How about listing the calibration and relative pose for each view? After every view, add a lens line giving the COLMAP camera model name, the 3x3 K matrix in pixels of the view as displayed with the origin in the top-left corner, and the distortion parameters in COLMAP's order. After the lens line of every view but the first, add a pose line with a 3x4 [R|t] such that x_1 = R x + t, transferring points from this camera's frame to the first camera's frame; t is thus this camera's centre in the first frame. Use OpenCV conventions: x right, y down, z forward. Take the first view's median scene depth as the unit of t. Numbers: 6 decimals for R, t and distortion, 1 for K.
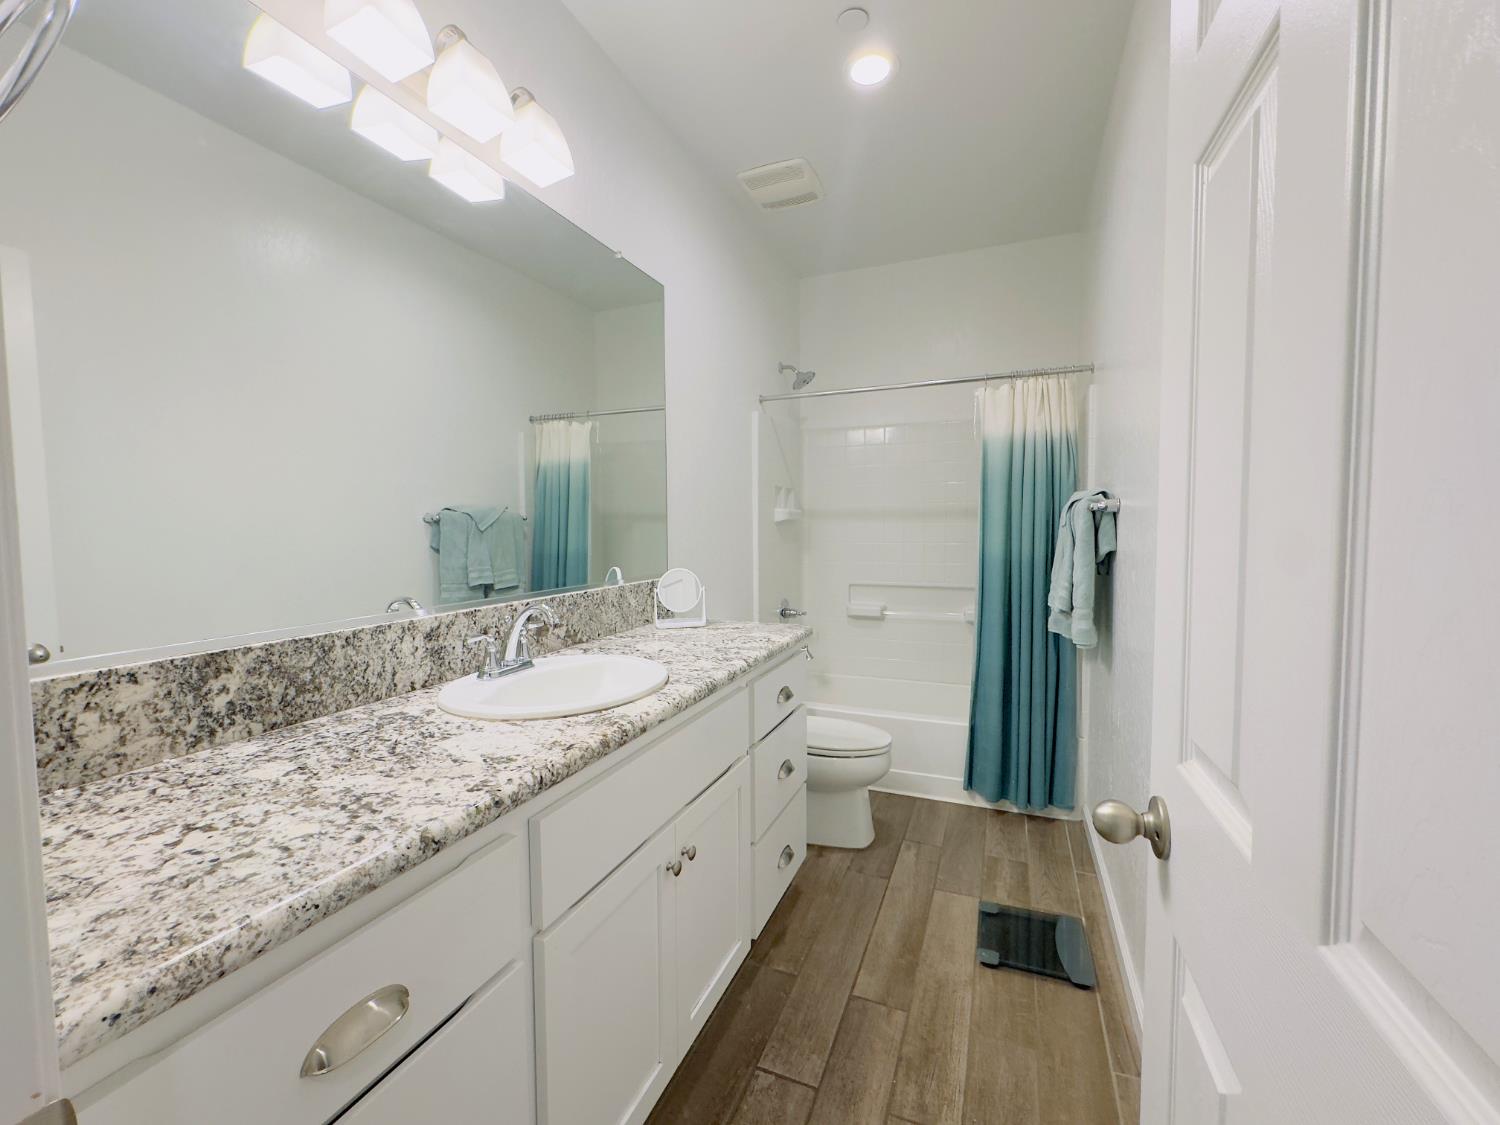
lens RADIAL K [[607.5, 0, 754.6], [0, 607.5, 556.8], [0, 0, 1]] dist [0.002041, 0.000064]
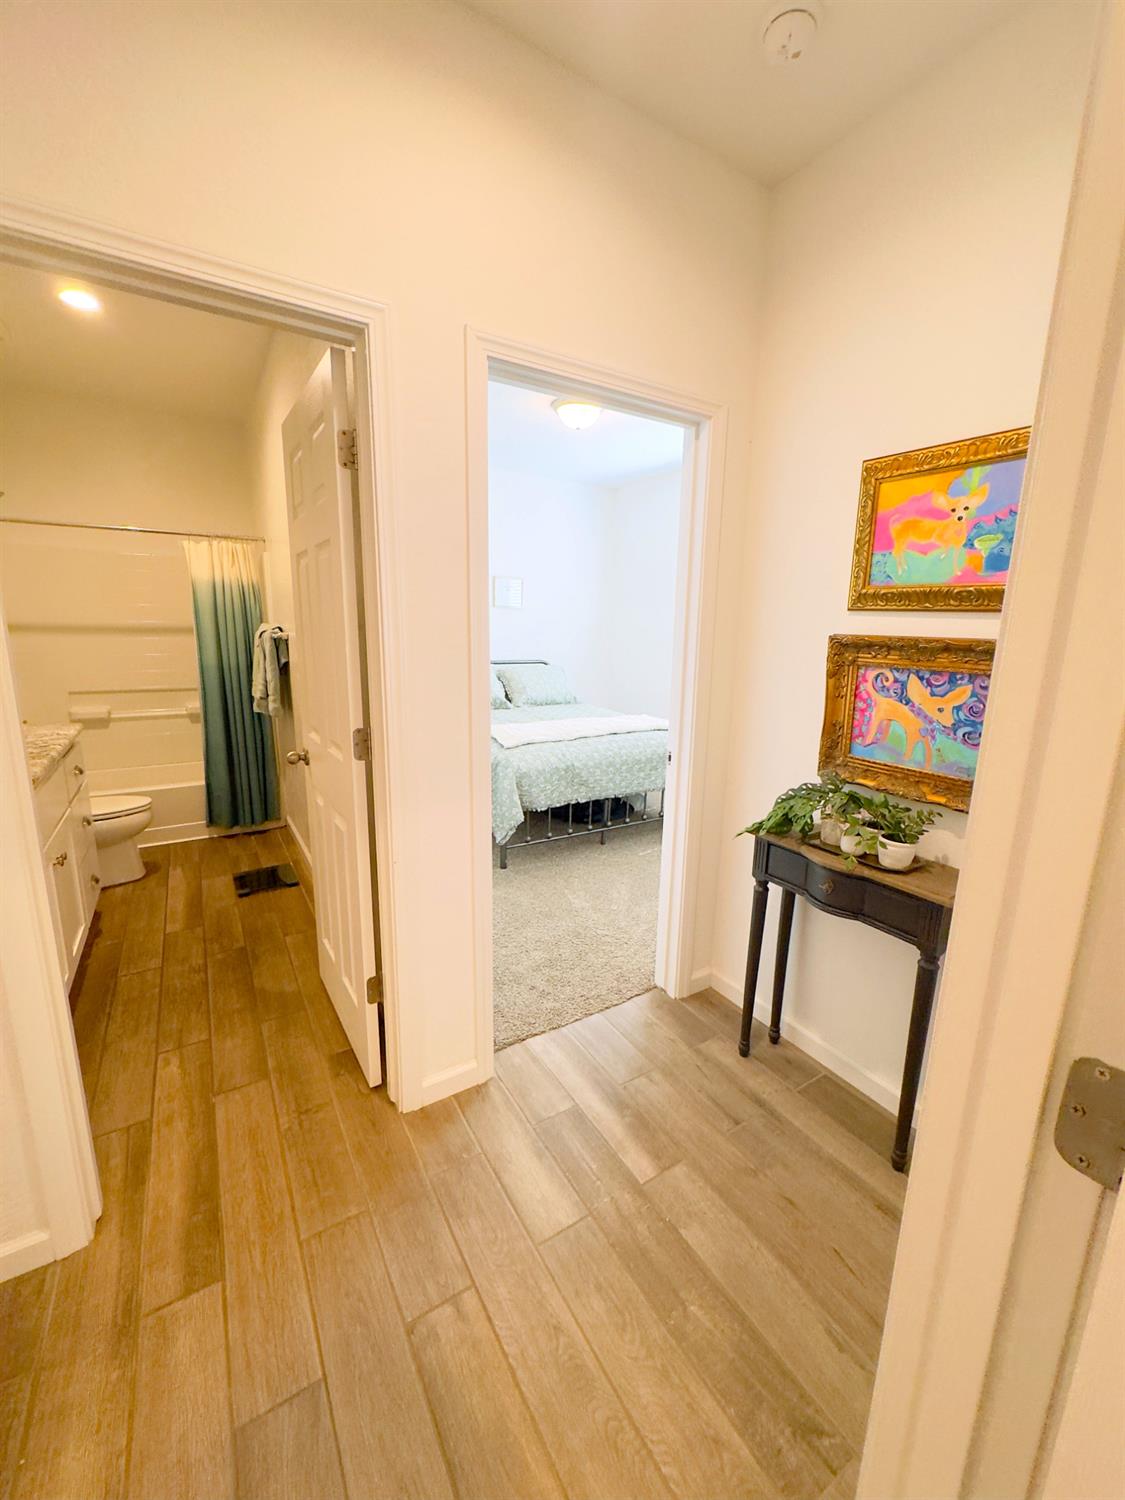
lens RADIAL K [[607.5, 0, 568.3], [0, 607.5, 748.4], [0, 0, 1]] dist [0.002041, 0.000064]
pose [[0.579064, -0.149302, 0.801495, -0.320502], [0.018736, 0.985266, 0.169998, -0.035981], [-0.815067, -0.083423, 0.573330, -0.572252]]
